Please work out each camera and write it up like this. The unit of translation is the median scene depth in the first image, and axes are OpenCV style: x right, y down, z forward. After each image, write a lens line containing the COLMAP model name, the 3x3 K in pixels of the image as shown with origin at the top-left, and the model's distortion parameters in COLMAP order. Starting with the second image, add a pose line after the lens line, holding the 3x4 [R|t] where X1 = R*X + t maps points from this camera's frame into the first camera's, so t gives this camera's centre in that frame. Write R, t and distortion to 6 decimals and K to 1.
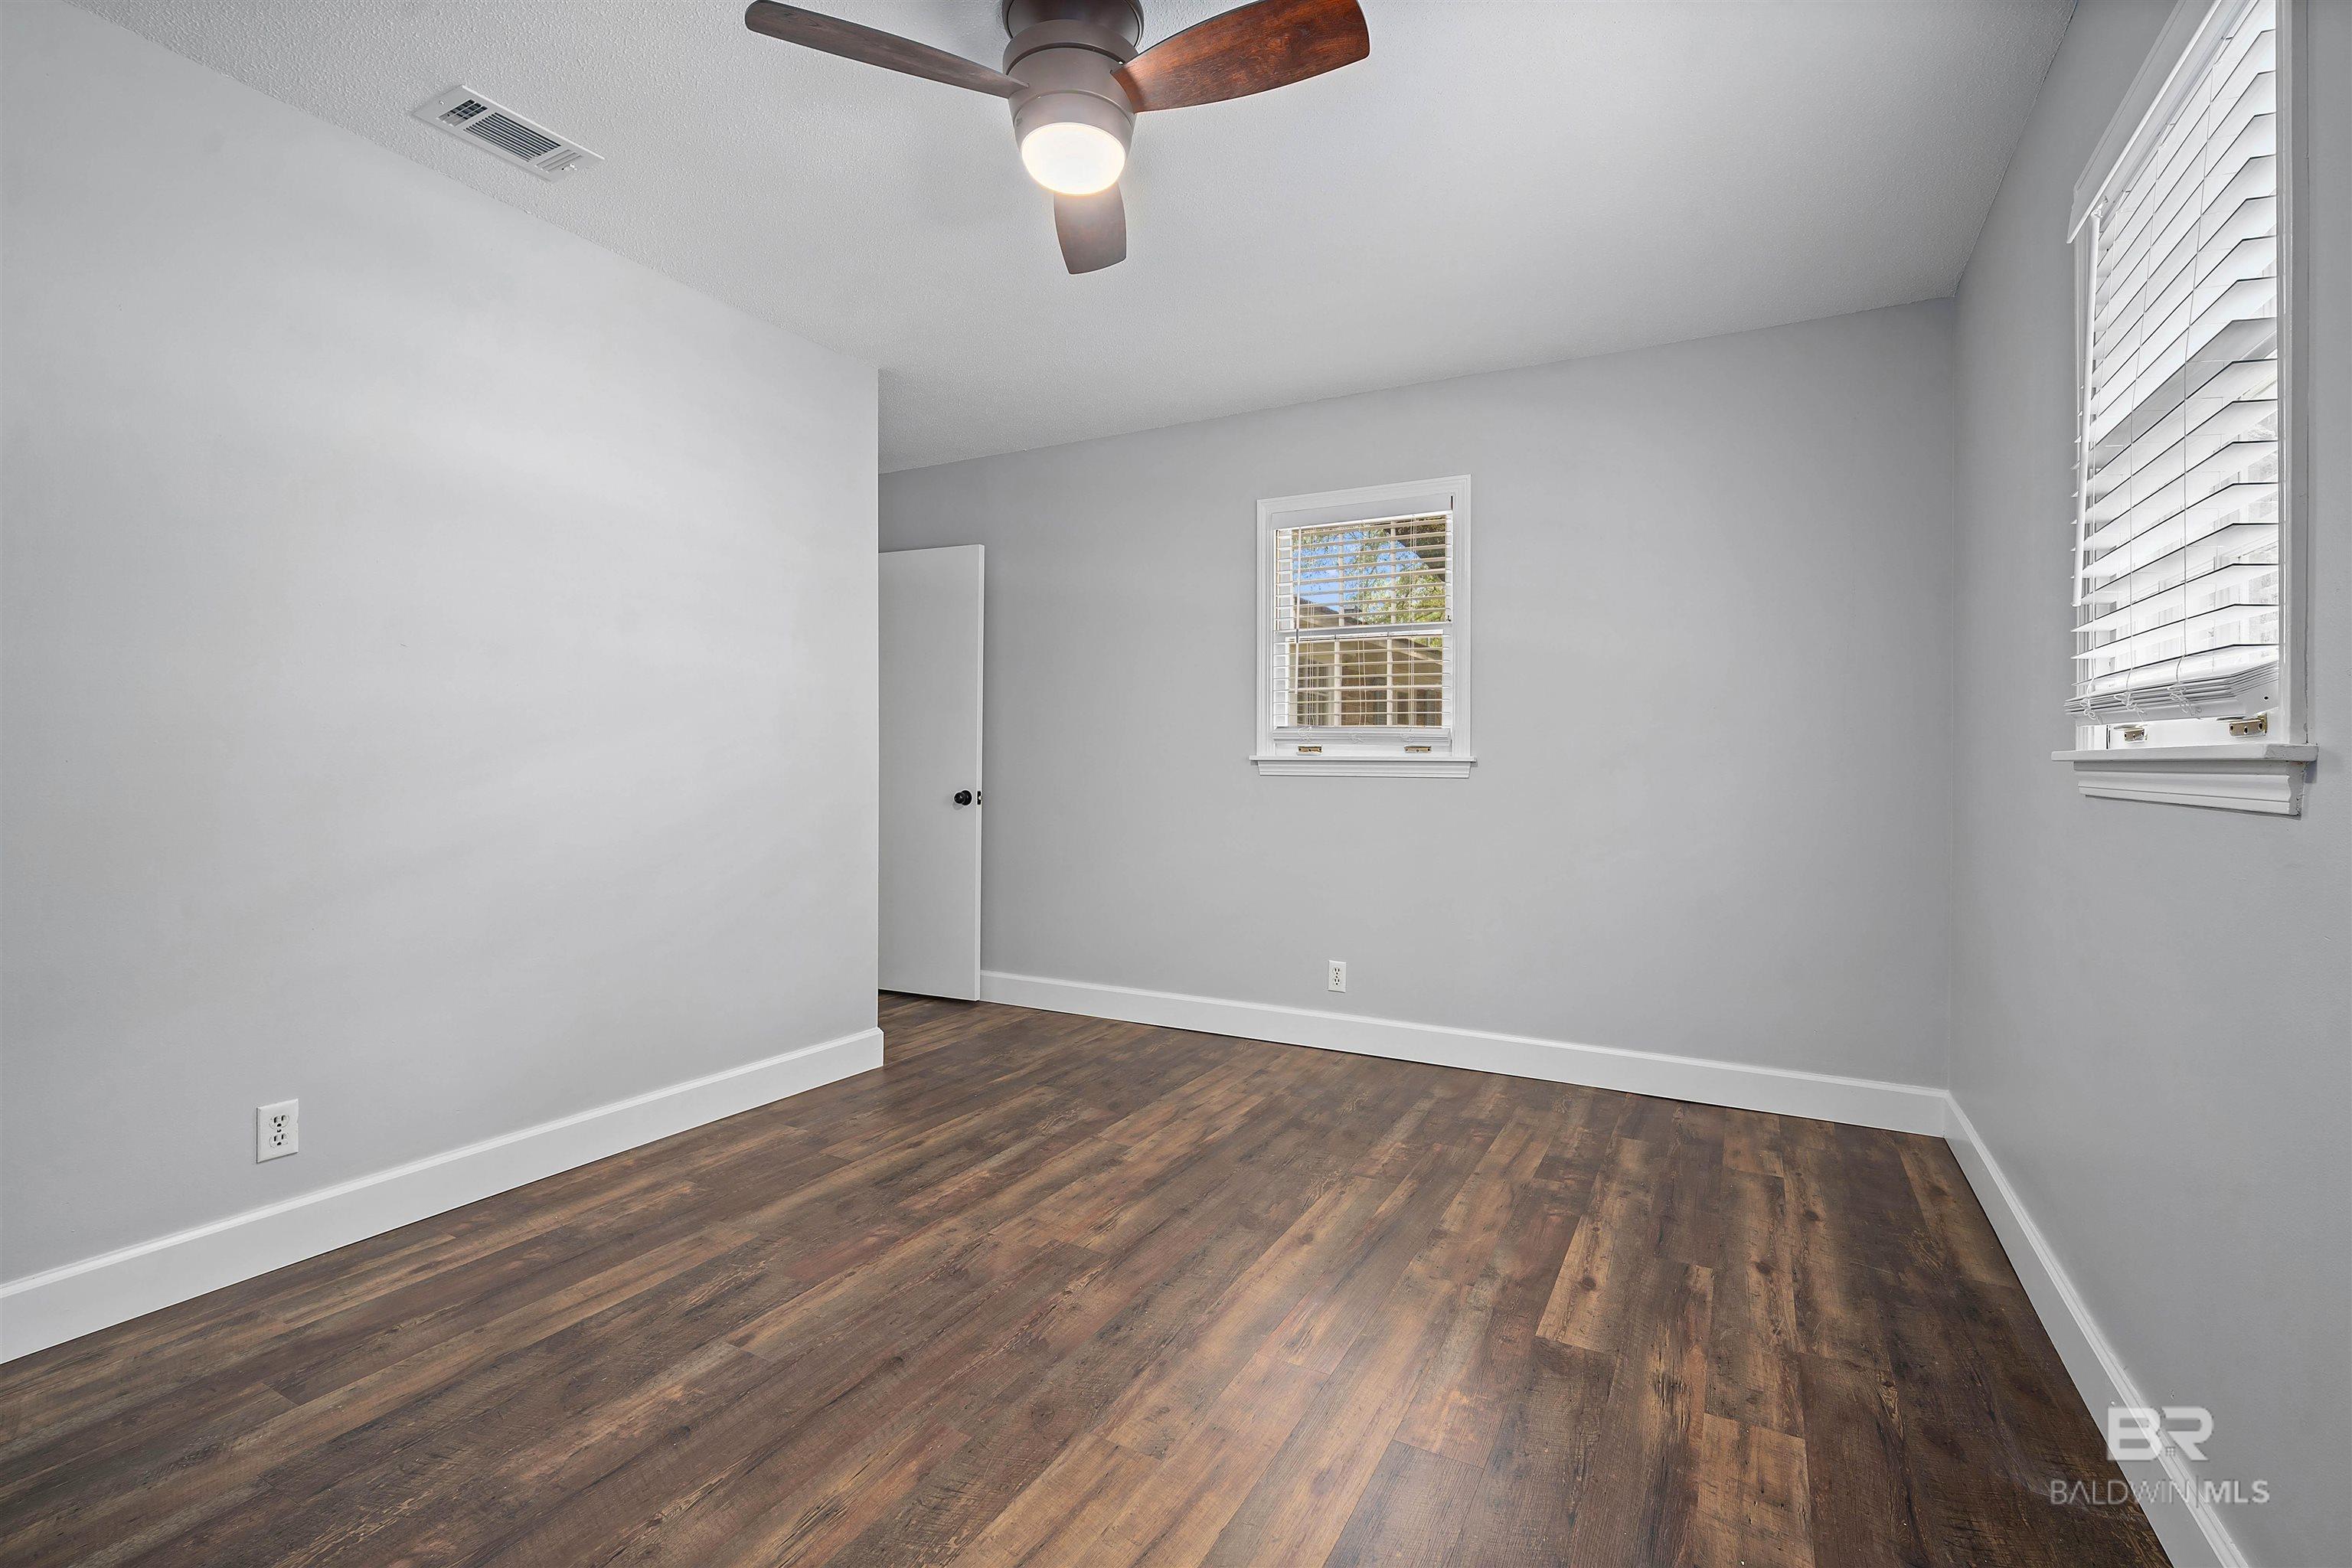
lens RADIAL K [[1028.0, 0, 1177.7], [0, 1028.0, 772.7], [0, 0, 1]] dist [-0.008687, 0.000681]
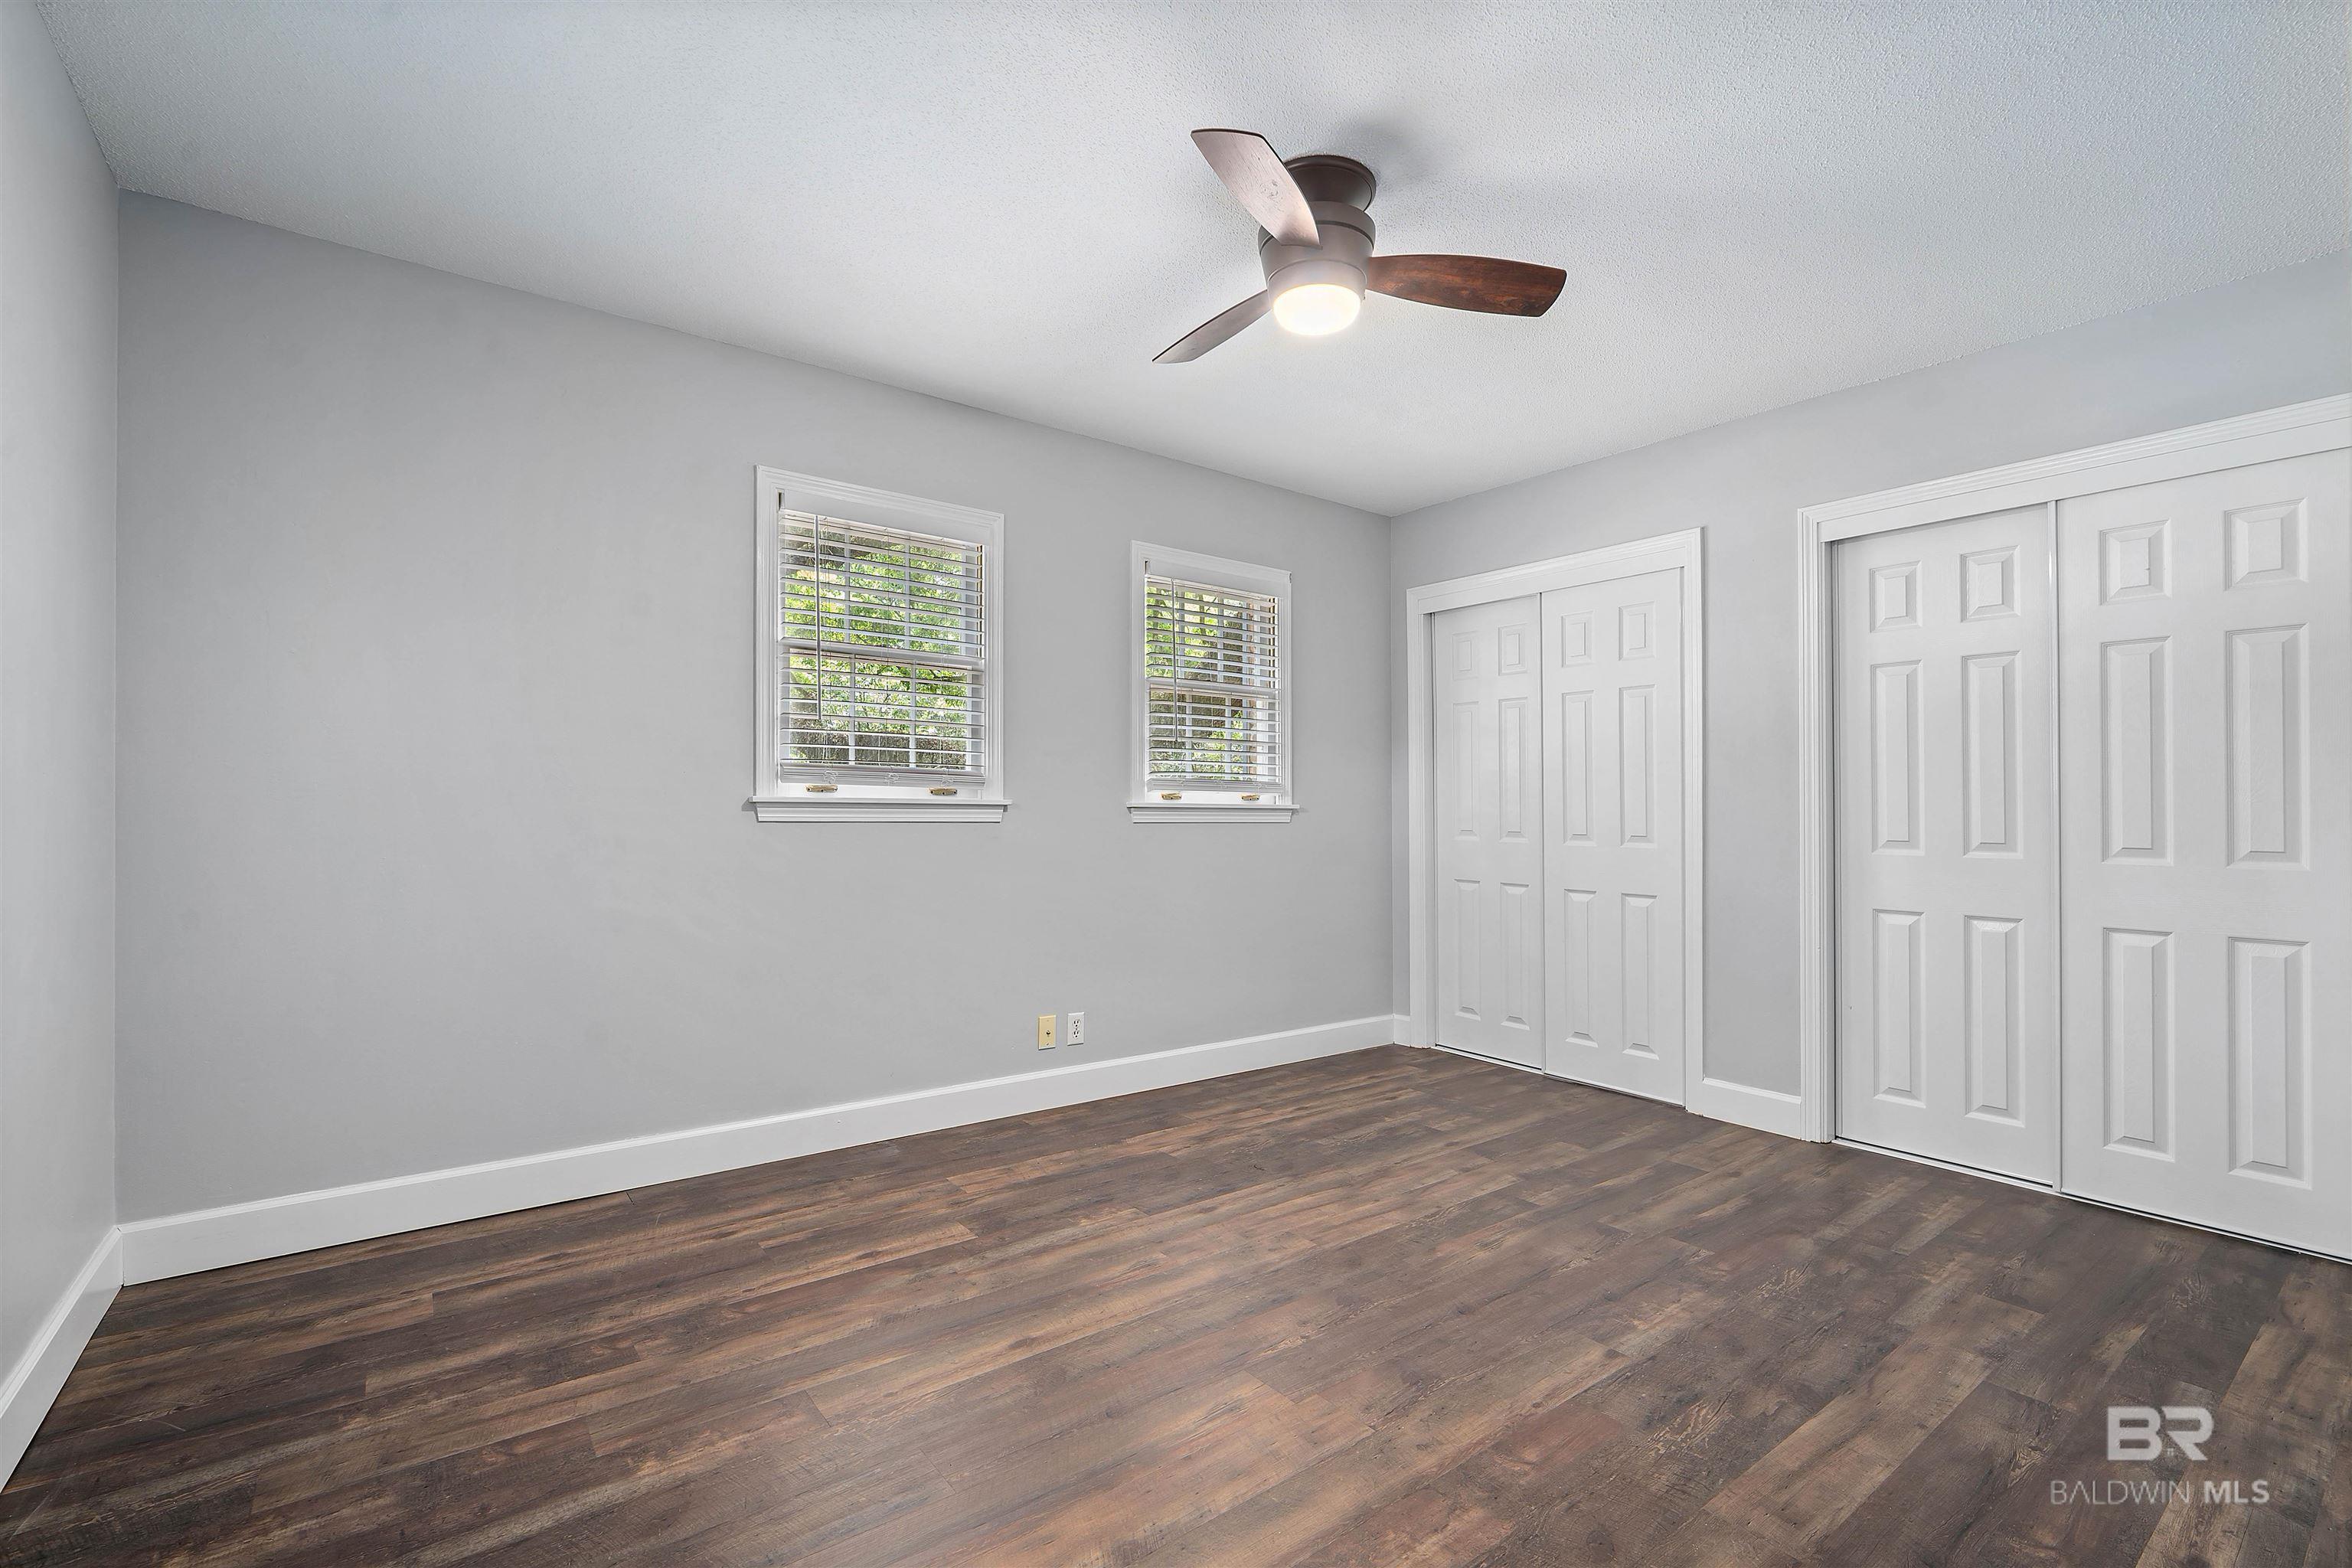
lens RADIAL K [[1028.0, 0, 1199.1], [0, 1028.0, 787.4], [0, 0, 1]] dist [-0.008687, 0.000681]
pose [[-0.918787, -0.006445, 0.394702, -0.381483], [-0.010737, 0.999905, -0.008666, -0.022934], [-0.394608, -0.012200, -0.918768, 1.851563]]
